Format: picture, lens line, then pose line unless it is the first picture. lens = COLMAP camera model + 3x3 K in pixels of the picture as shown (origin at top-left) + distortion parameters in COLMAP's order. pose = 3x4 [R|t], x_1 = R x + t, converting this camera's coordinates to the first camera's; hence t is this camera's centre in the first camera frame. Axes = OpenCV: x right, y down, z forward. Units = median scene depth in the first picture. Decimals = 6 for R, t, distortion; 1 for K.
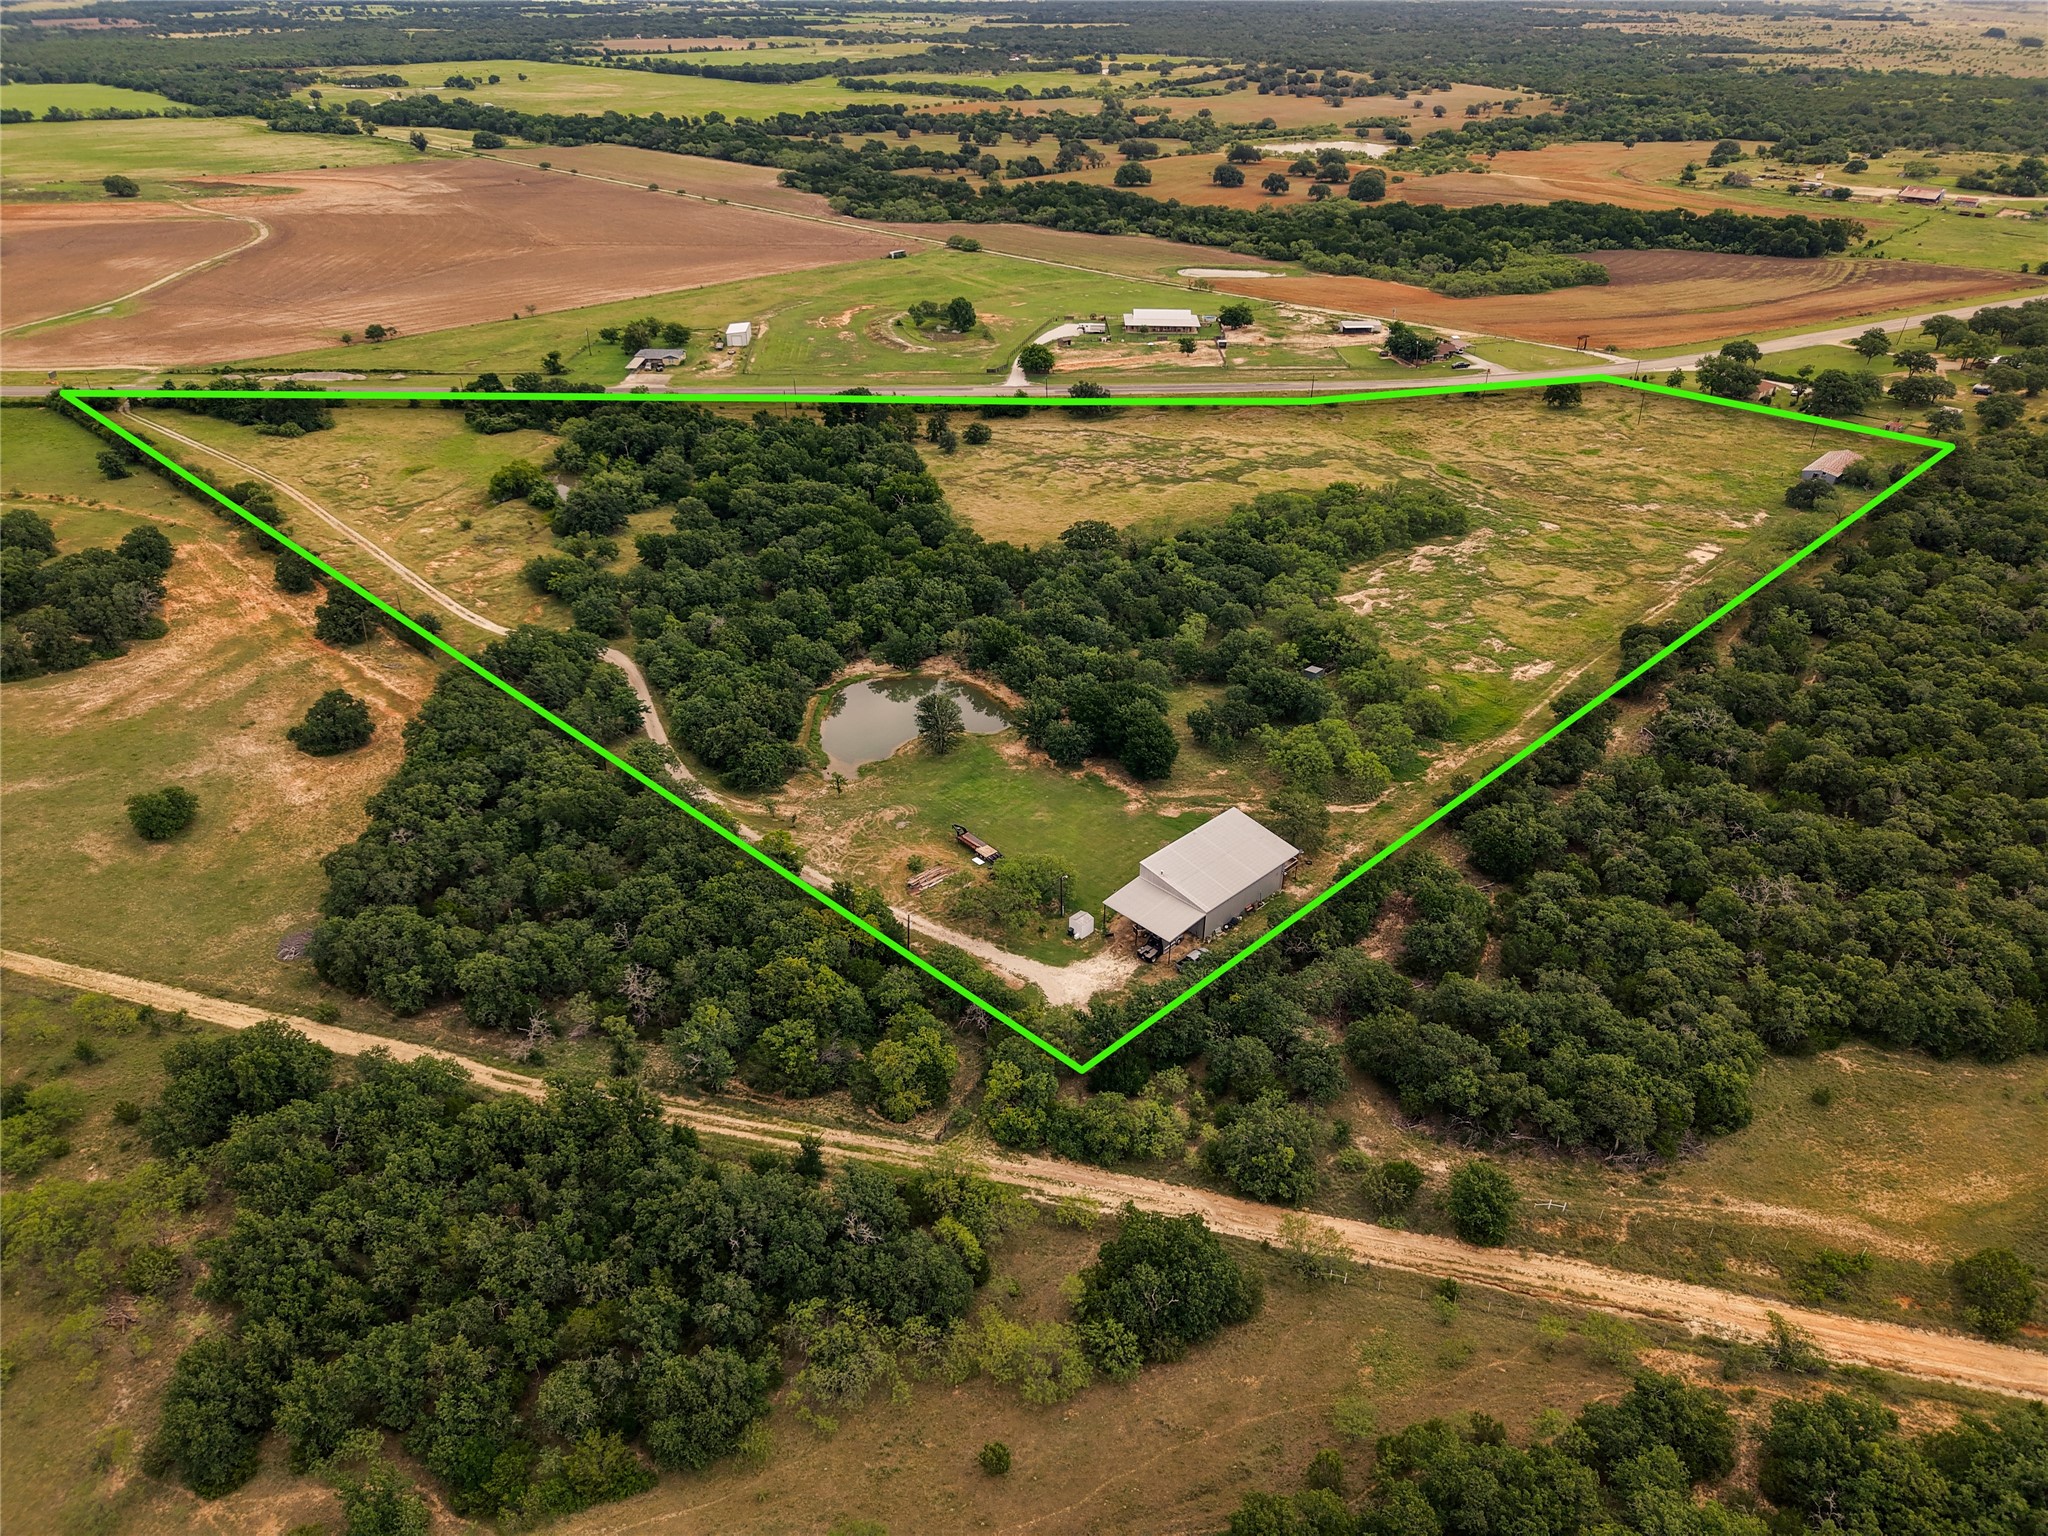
lens RADIAL K [[1407.0, 0, 1024.0], [0, 1407.0, 768.0], [0, 0, 1]] dist [0.033292, -0.000611]
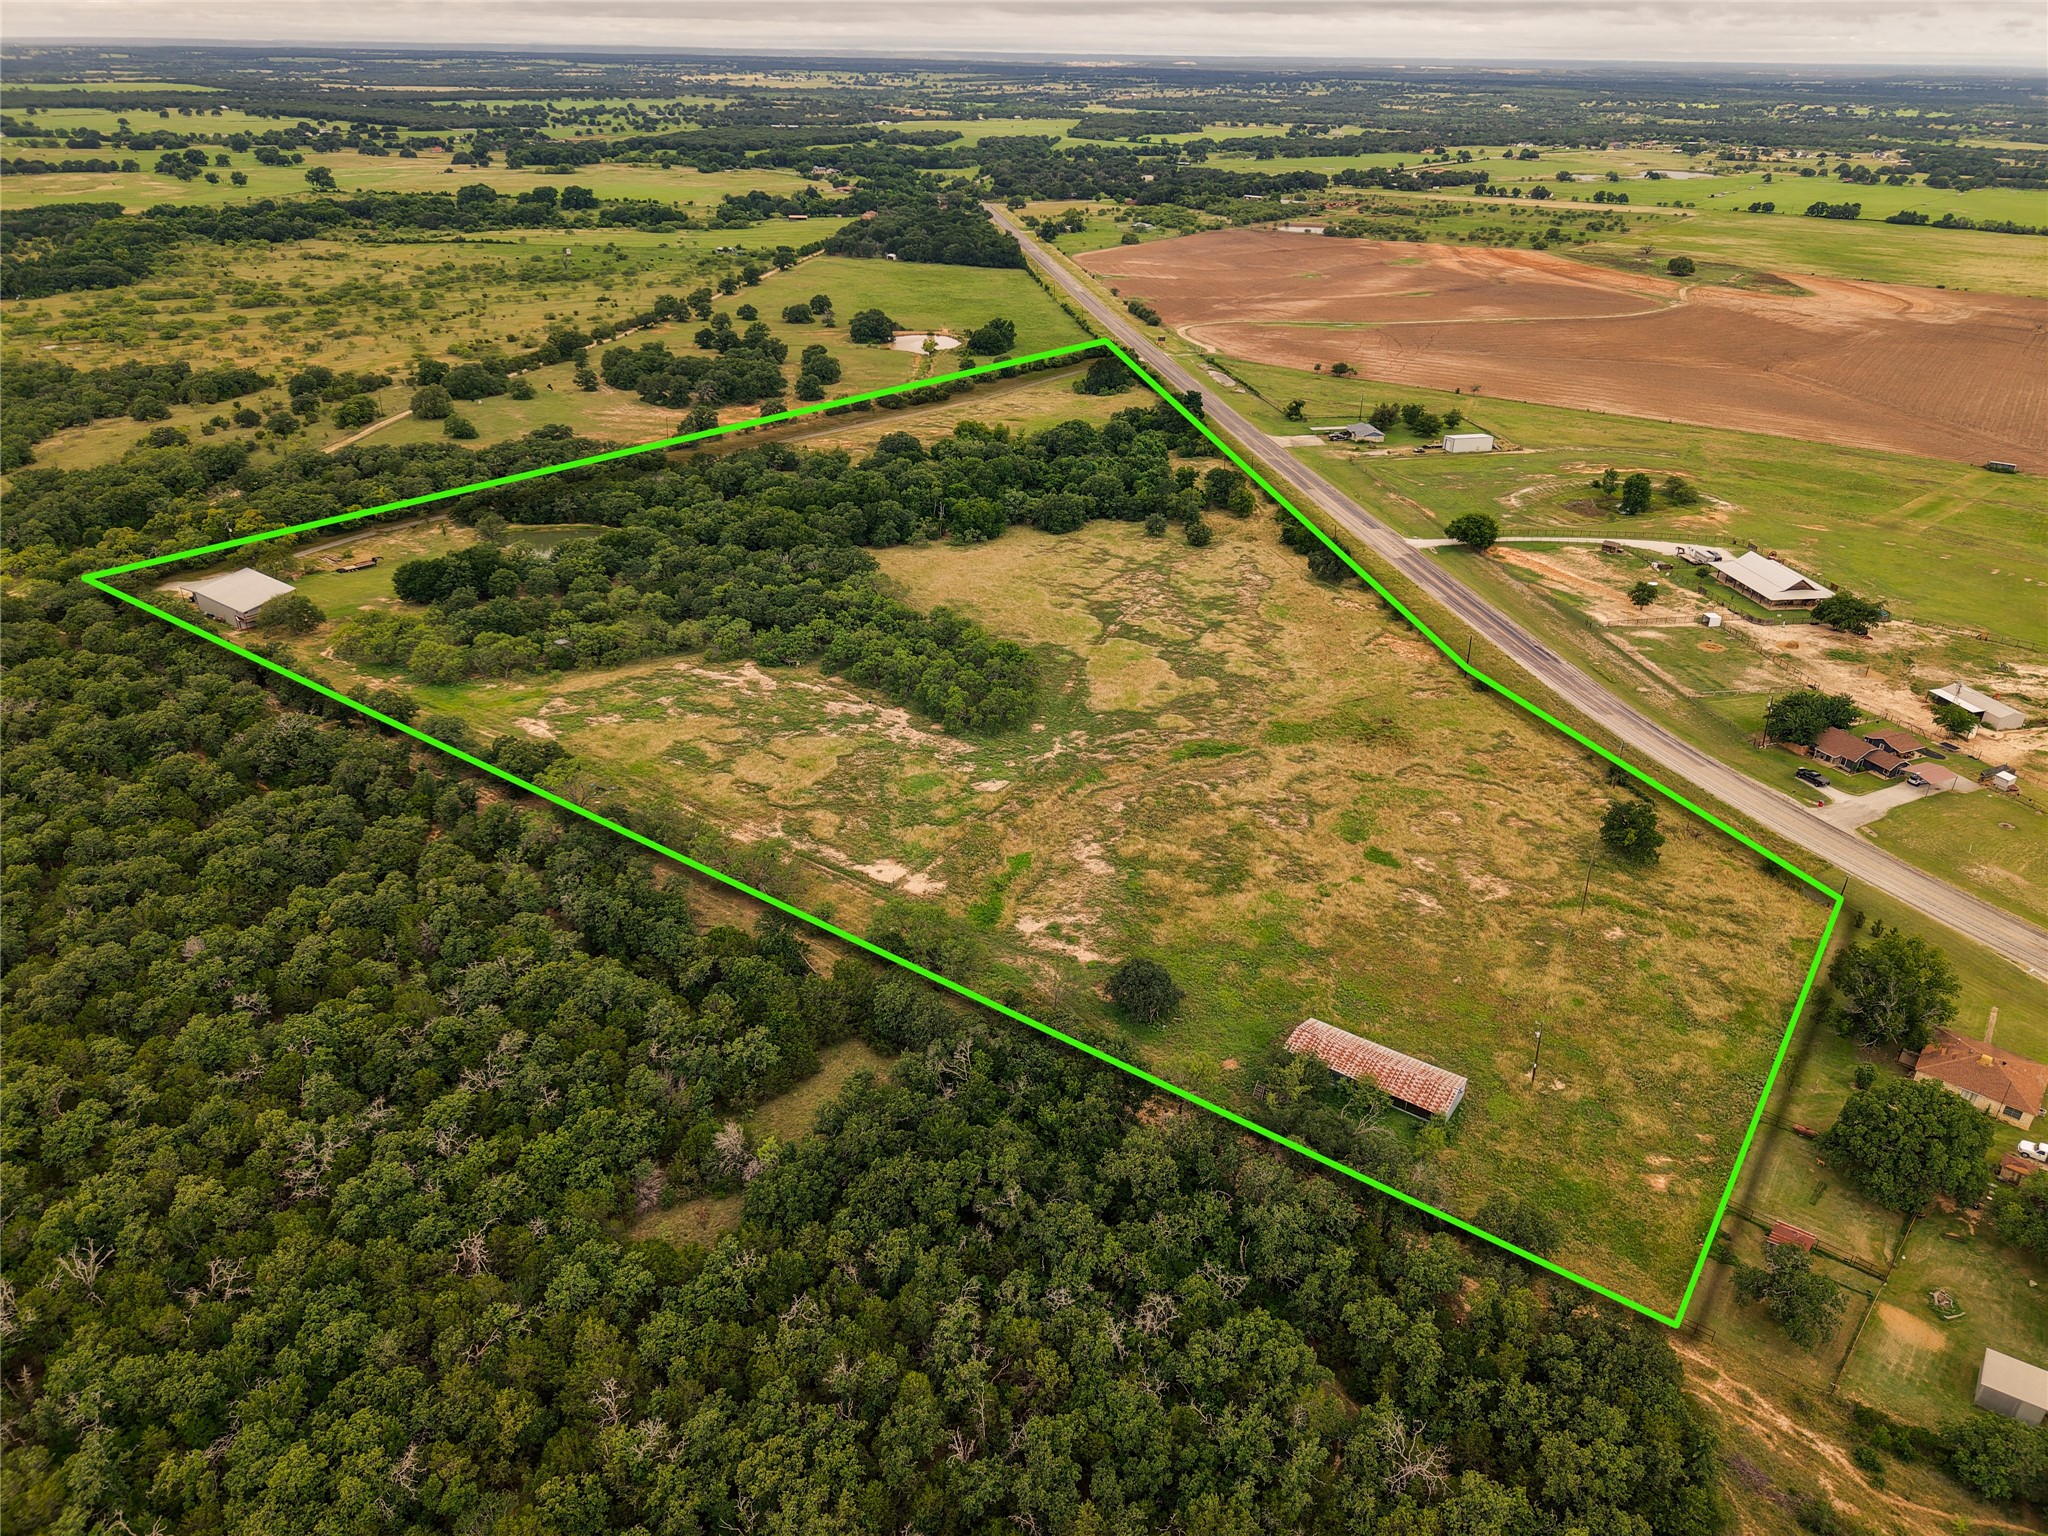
lens RADIAL K [[1407.0, 0, 1024.0], [0, 1407.0, 768.0], [0, 0, 1]] dist [0.033292, -0.000611]
pose [[0.166071, 0.450106, -0.877397, 1.488523], [-0.510882, 0.800307, 0.313860, -0.612329], [0.843457, 0.396124, 0.362859, 1.092971]]
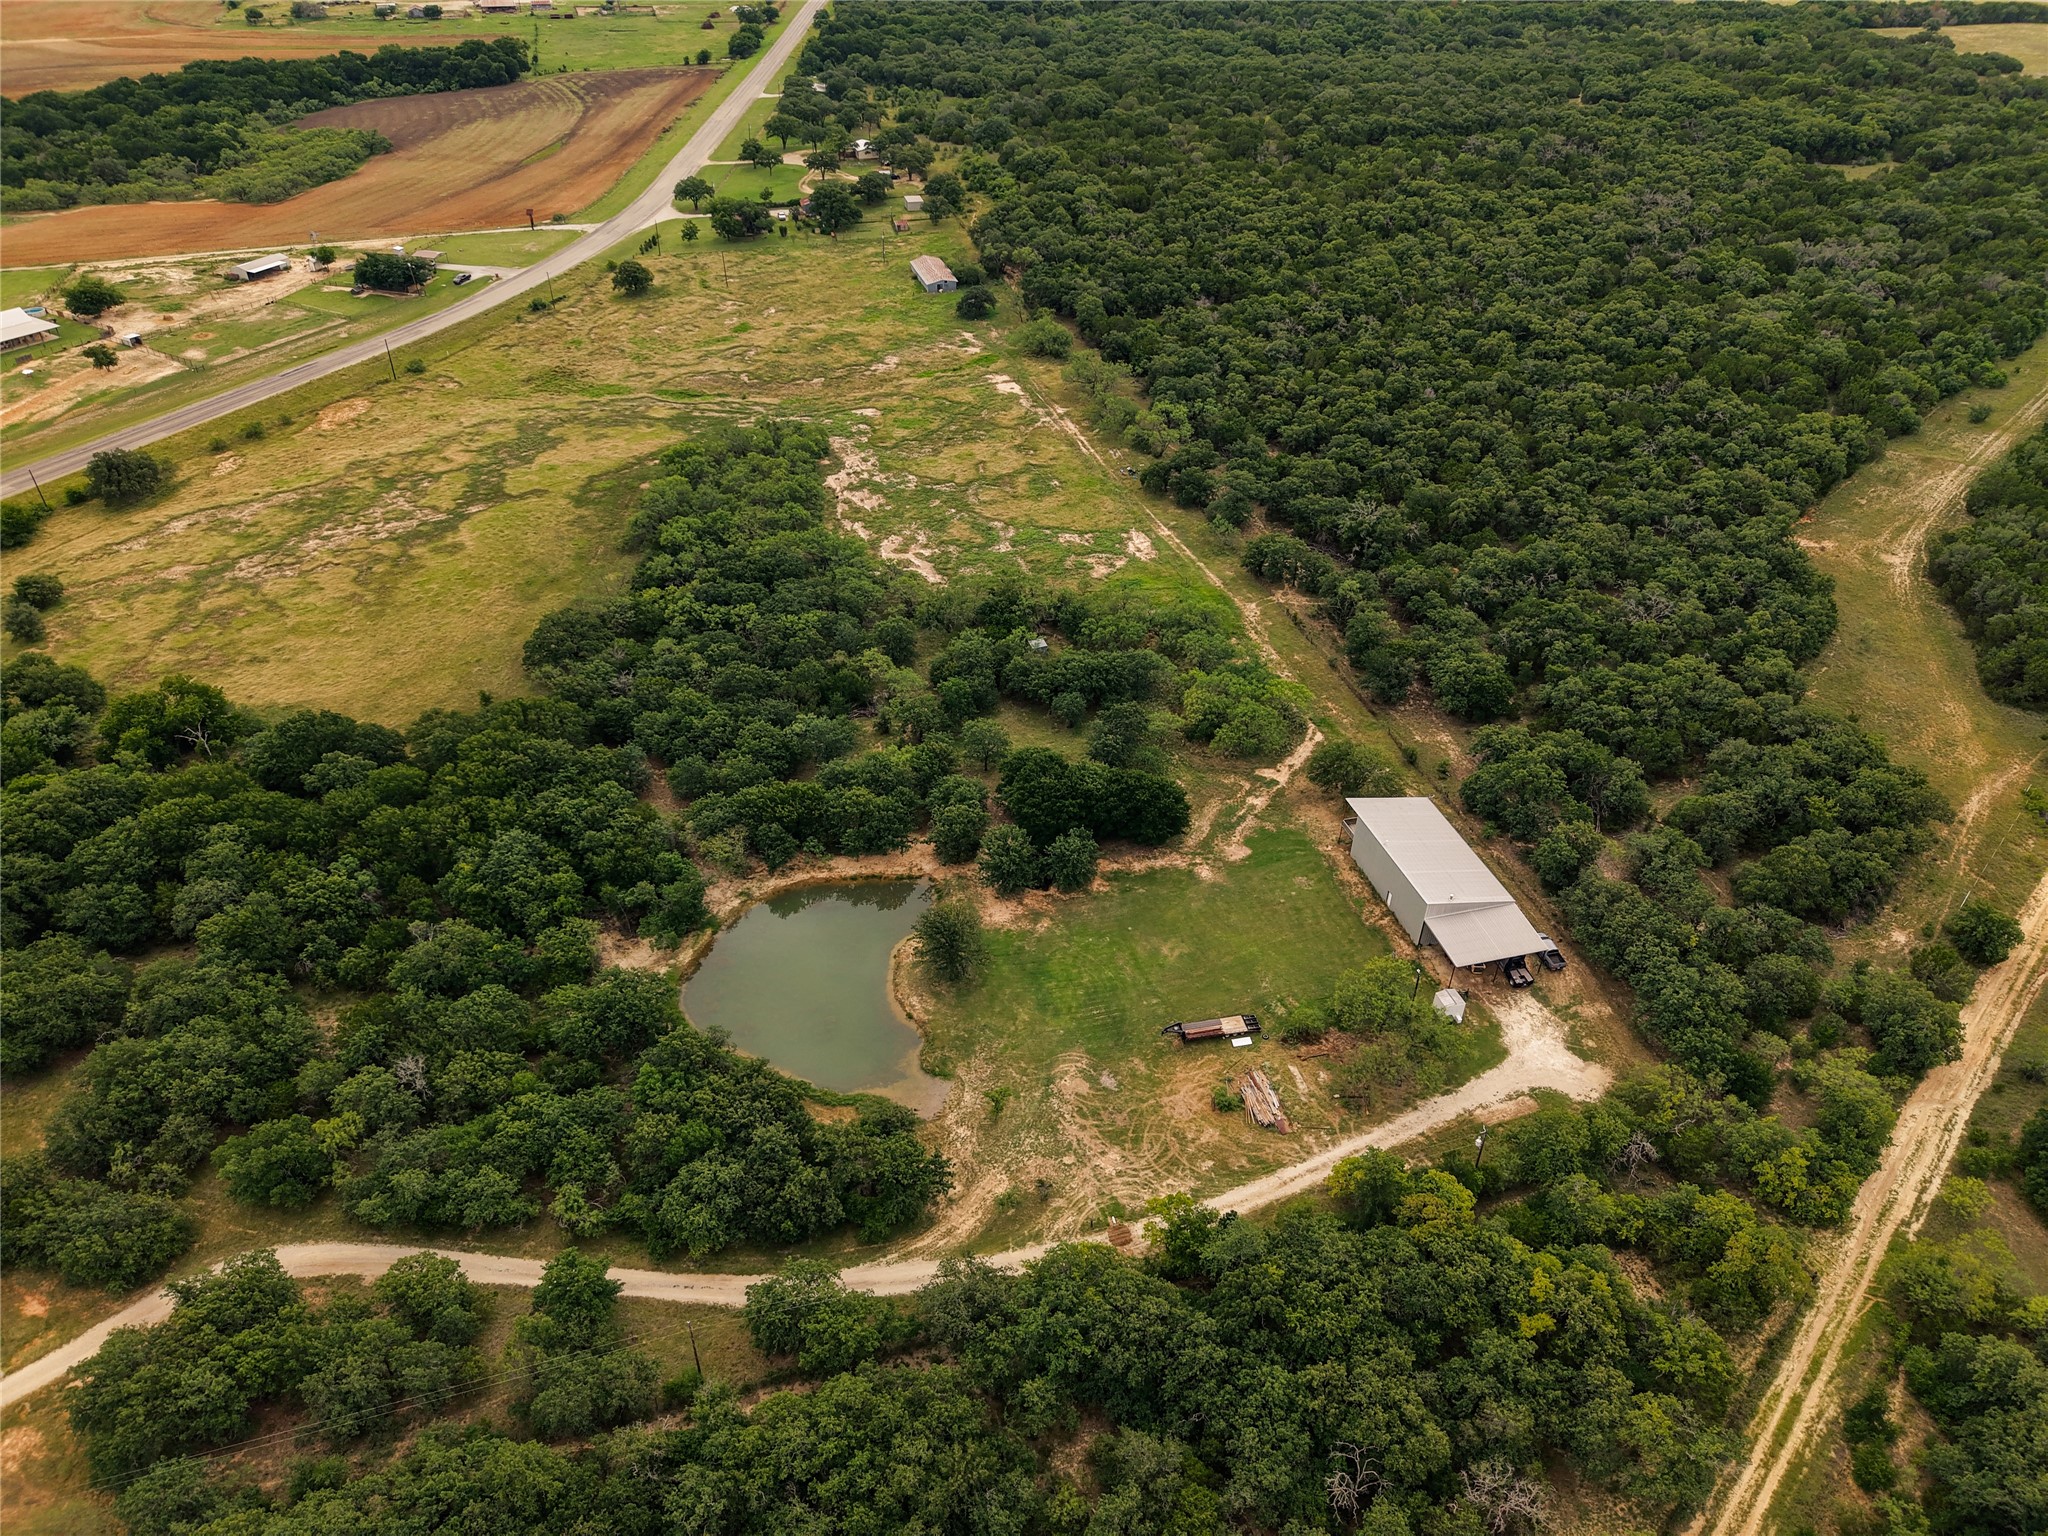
lens RADIAL K [[1384.6, 0, 1024.0], [0, 1384.6, 768.0], [0, 0, 1]] dist [0.063332, -0.083915]
pose [[0.475214, -0.513718, 0.714329, -0.515490], [0.427731, 0.844351, 0.322673, -0.329387], [-0.768907, 0.152202, 0.620981, 0.570868]]
